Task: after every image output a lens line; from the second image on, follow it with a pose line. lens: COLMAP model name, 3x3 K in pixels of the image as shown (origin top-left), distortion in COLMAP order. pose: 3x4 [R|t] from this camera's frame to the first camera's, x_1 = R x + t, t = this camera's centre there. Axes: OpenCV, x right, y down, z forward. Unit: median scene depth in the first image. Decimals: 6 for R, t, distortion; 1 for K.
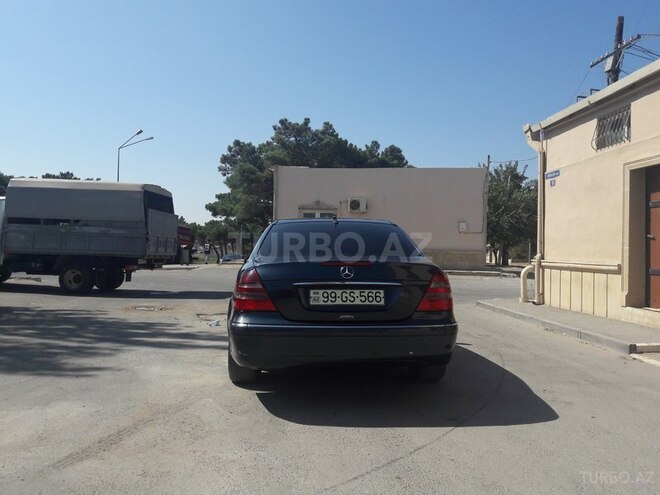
lens RADIAL K [[533.2, 0, 331.2], [0, 533.2, 228.0], [0, 0, 1]] dist [0.093811, -0.142854]
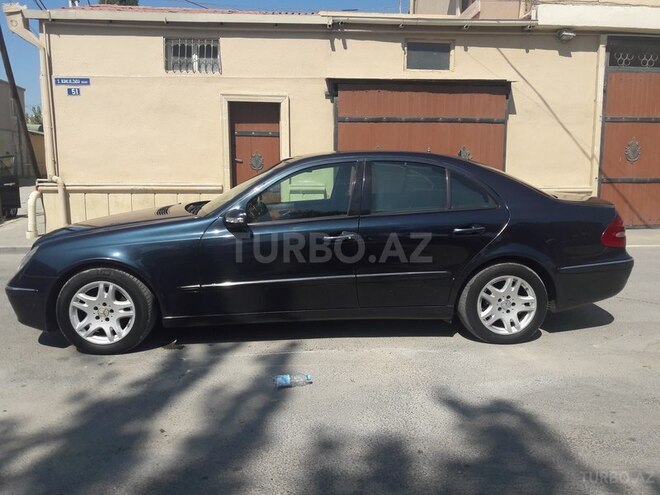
lens RADIAL K [[533.2, 0, 331.2], [0, 533.2, 228.0], [0, 0, 1]] dist [0.093811, -0.142854]
pose [[-0.007750, -0.129483, 0.991551, -0.446694], [-0.041012, 0.990788, 0.129063, 0.002199], [-0.999129, -0.039665, -0.012989, 0.578451]]
